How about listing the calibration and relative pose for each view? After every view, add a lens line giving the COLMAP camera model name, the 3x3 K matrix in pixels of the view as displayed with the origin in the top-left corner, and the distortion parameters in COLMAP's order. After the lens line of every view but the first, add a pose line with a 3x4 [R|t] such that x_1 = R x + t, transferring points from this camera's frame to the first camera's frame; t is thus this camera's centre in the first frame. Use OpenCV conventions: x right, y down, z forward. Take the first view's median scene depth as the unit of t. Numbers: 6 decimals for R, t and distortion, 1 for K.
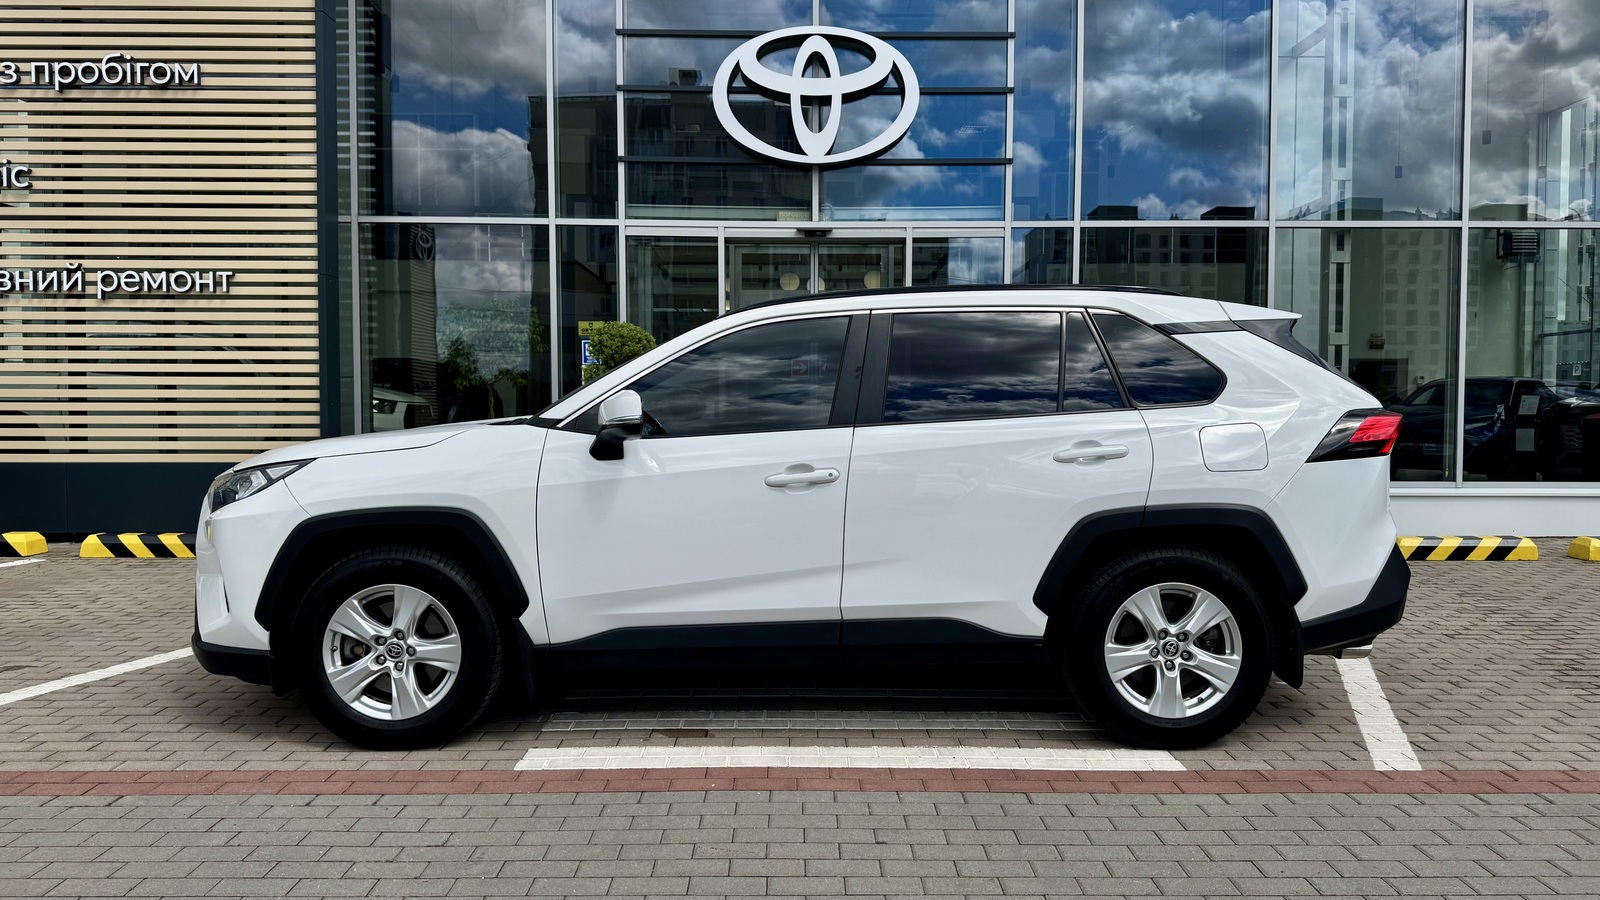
lens RADIAL K [[1109.5, 0, 793.5], [0, 1109.5, 452.3], [0, 0, 1]] dist [0.010447, -0.009439]
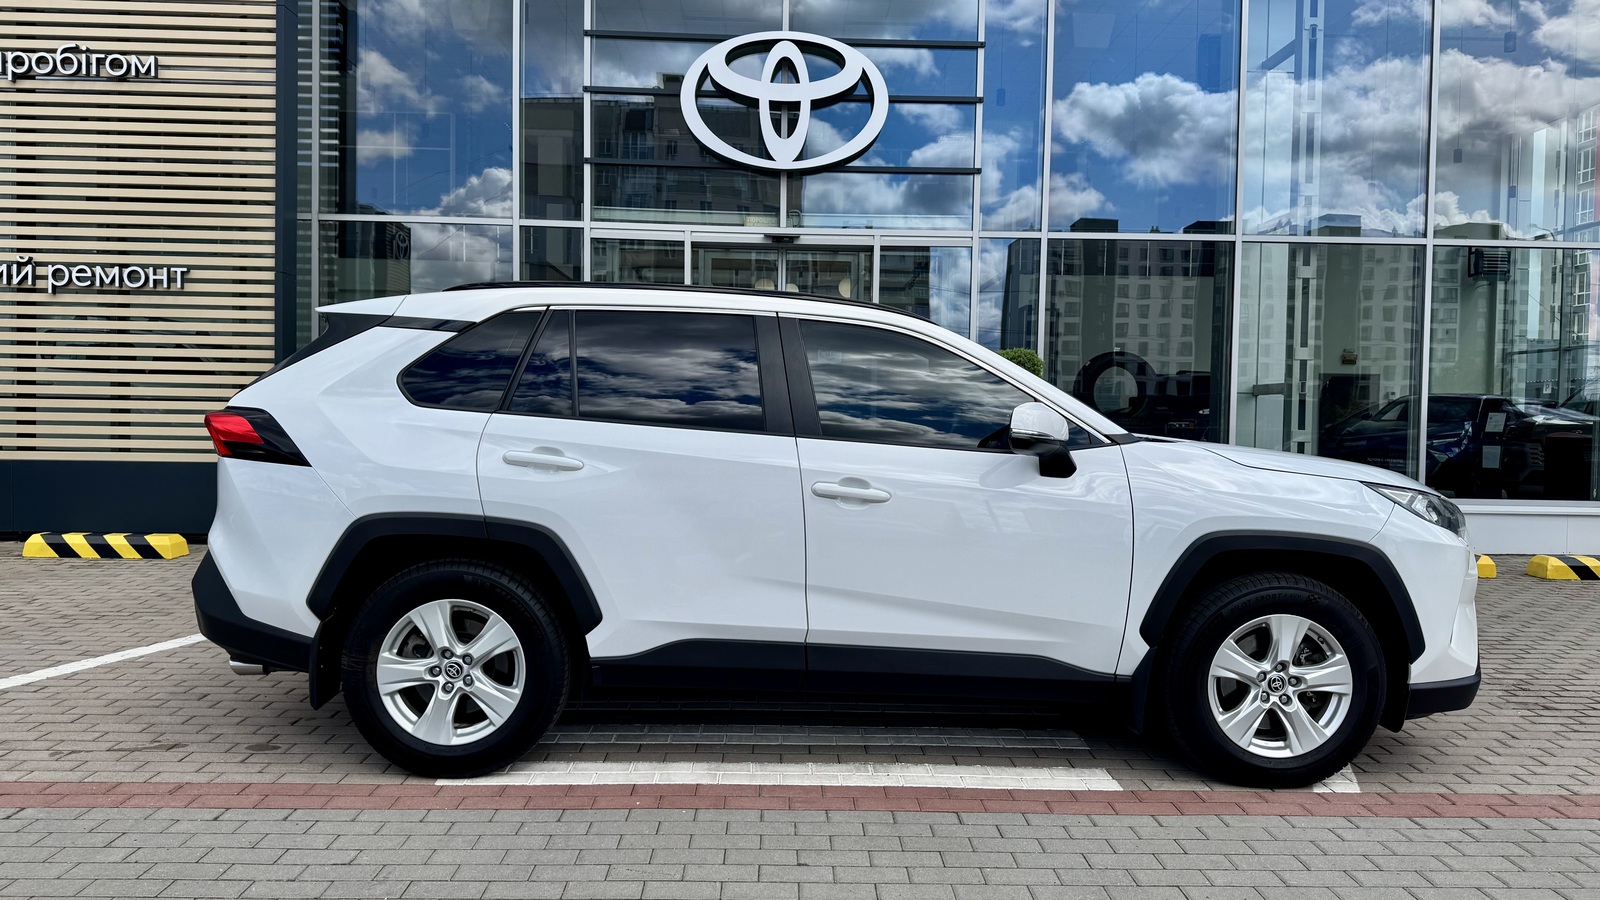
lens RADIAL K [[1110.0, 0, 795.3], [0, 1110.0, 452.8], [0, 0, 1]] dist [0.006701, -0.004525]
pose [[0.999742, 0.014241, 0.017685, 0.017795], [-0.014152, 0.999886, -0.005179, -0.001578], [-0.017756, 0.004928, 0.999830, 0.008575]]
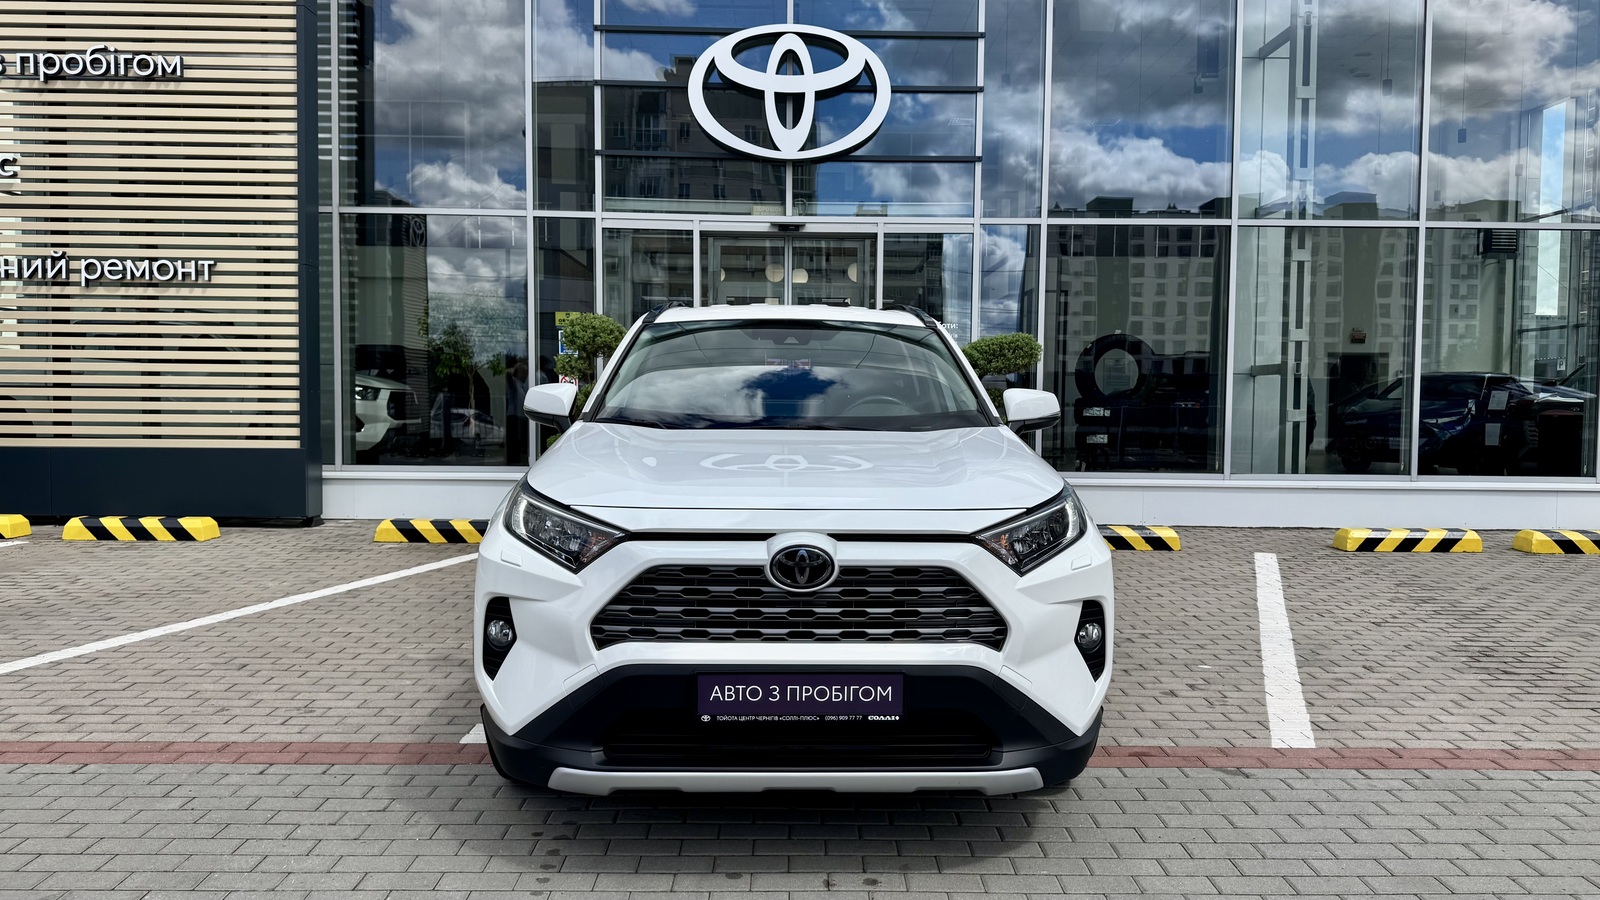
lens RADIAL K [[1110.1, 0, 800.0], [0, 1110.1, 450.0], [0, 0, 1]] dist [0.006538, -0.006429]
pose [[0.999945, 0.007474, 0.007311, 0.026462], [-0.007538, 0.999933, 0.008777, -0.002027], [-0.007245, -0.008832, 0.999935, -0.024628]]
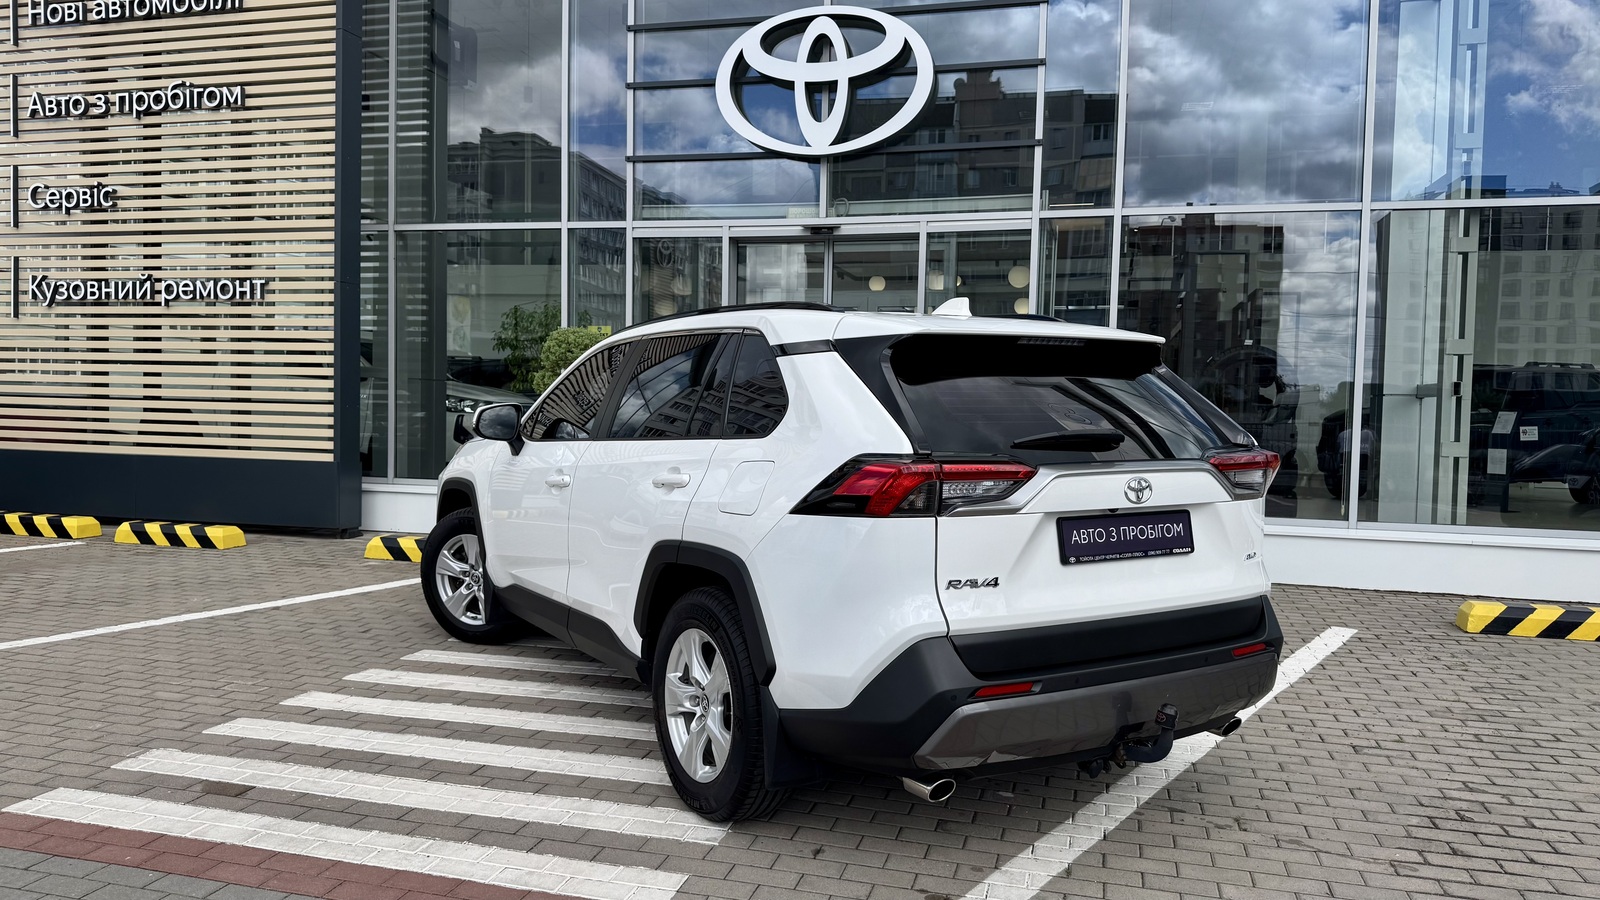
lens RADIAL K [[1110.0, 0, 795.3], [0, 1110.0, 452.8], [0, 0, 1]] dist [0.006701, -0.004525]
pose [[0.963032, 0.030198, -0.267690, 0.274416], [-0.029045, 0.999544, 0.008267, -0.020640], [0.267818, -0.000186, 0.963470, 0.110576]]
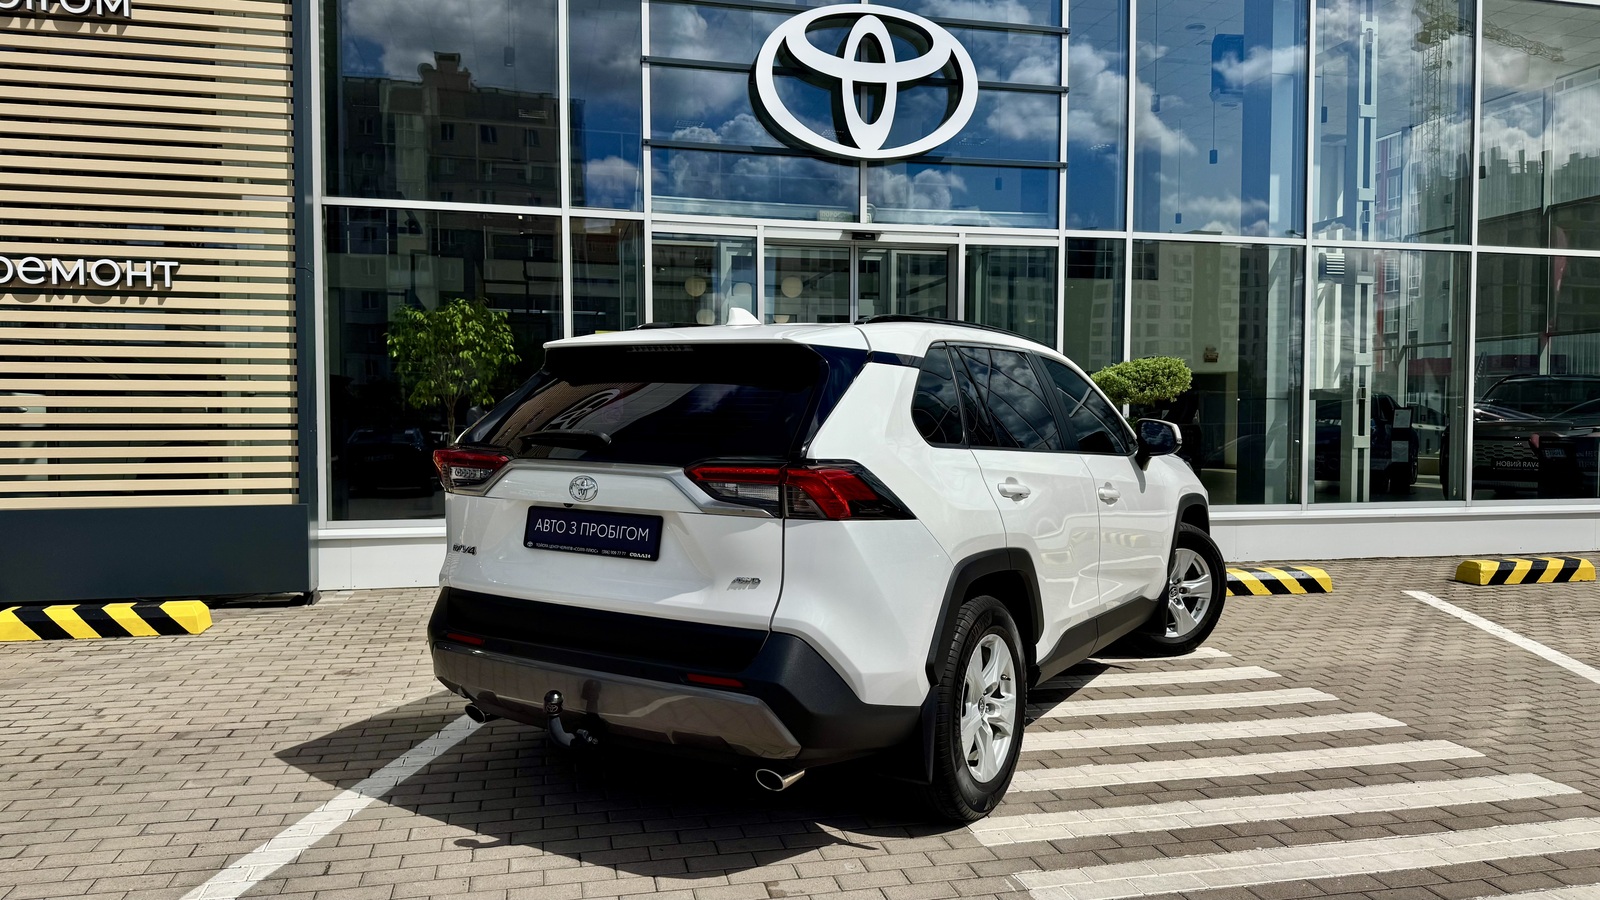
lens RADIAL K [[1110.9, 0, 791.2], [0, 1110.9, 458.0], [0, 0, 1]] dist [0.006116, -0.004440]
pose [[0.977313, -0.009151, 0.211600, -0.251205], [0.008772, 0.999958, 0.002733, -0.023361], [-0.211616, -0.000815, 0.977352, 0.146722]]
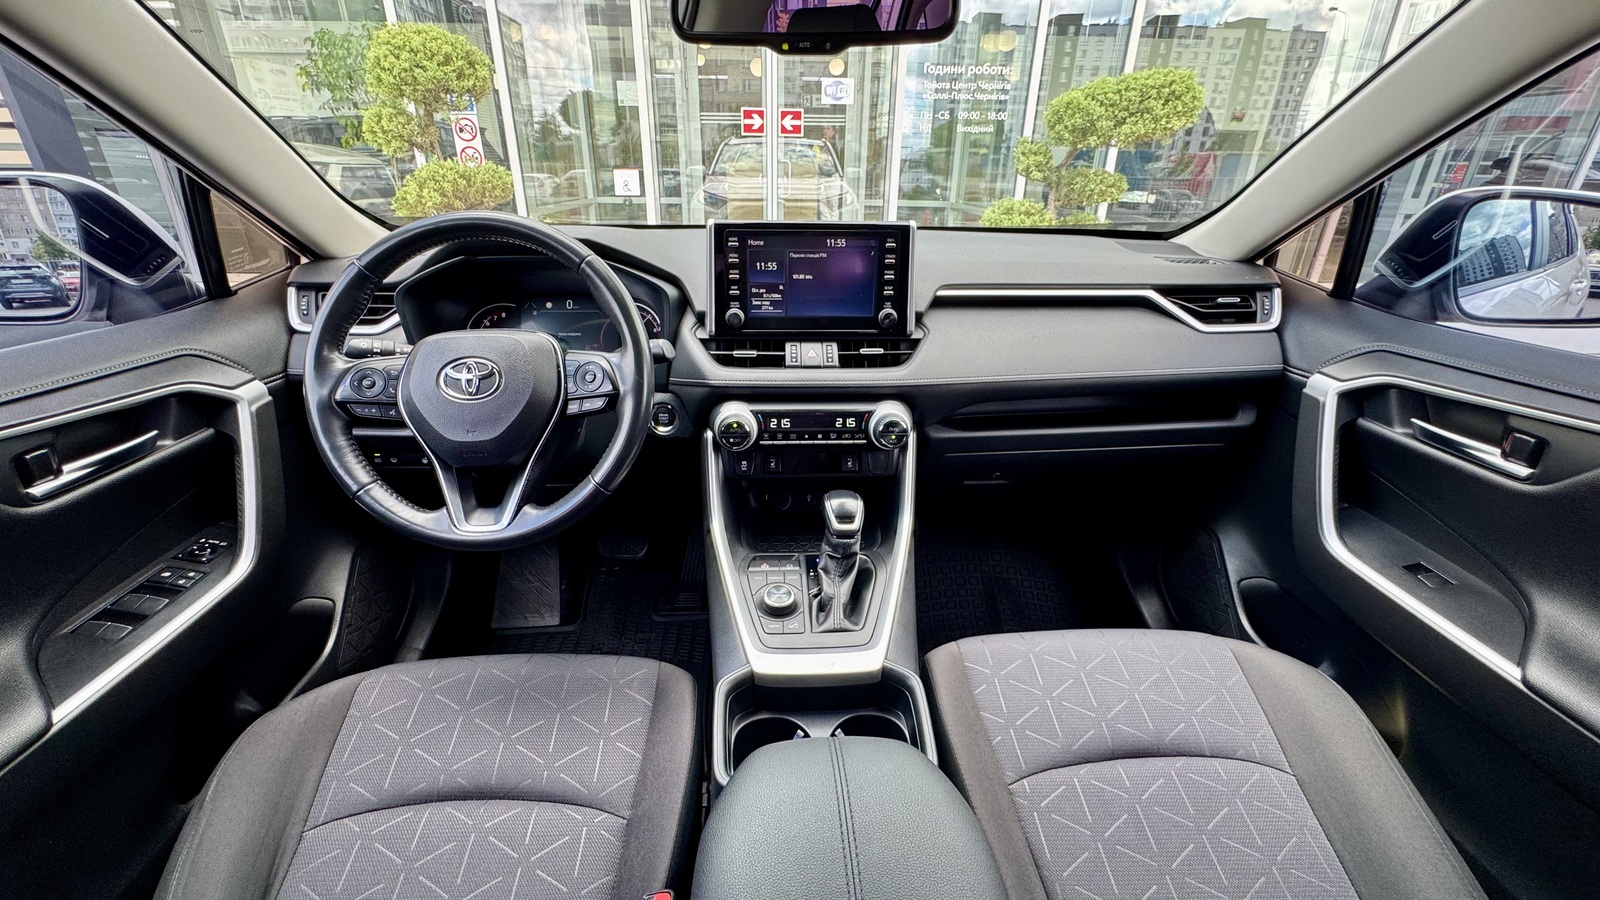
lens RADIAL K [[644.3, 0, 800.0], [0, 644.3, 450.0], [0, 0, 1]] dist [0.000312, -0.000102]
pose [[0.999573, -0.004716, 0.028826, 0.024393], [-0.006065, 0.931863, 0.362760, -0.034649], [-0.028573, -0.362780, 0.931437, 0.569155]]
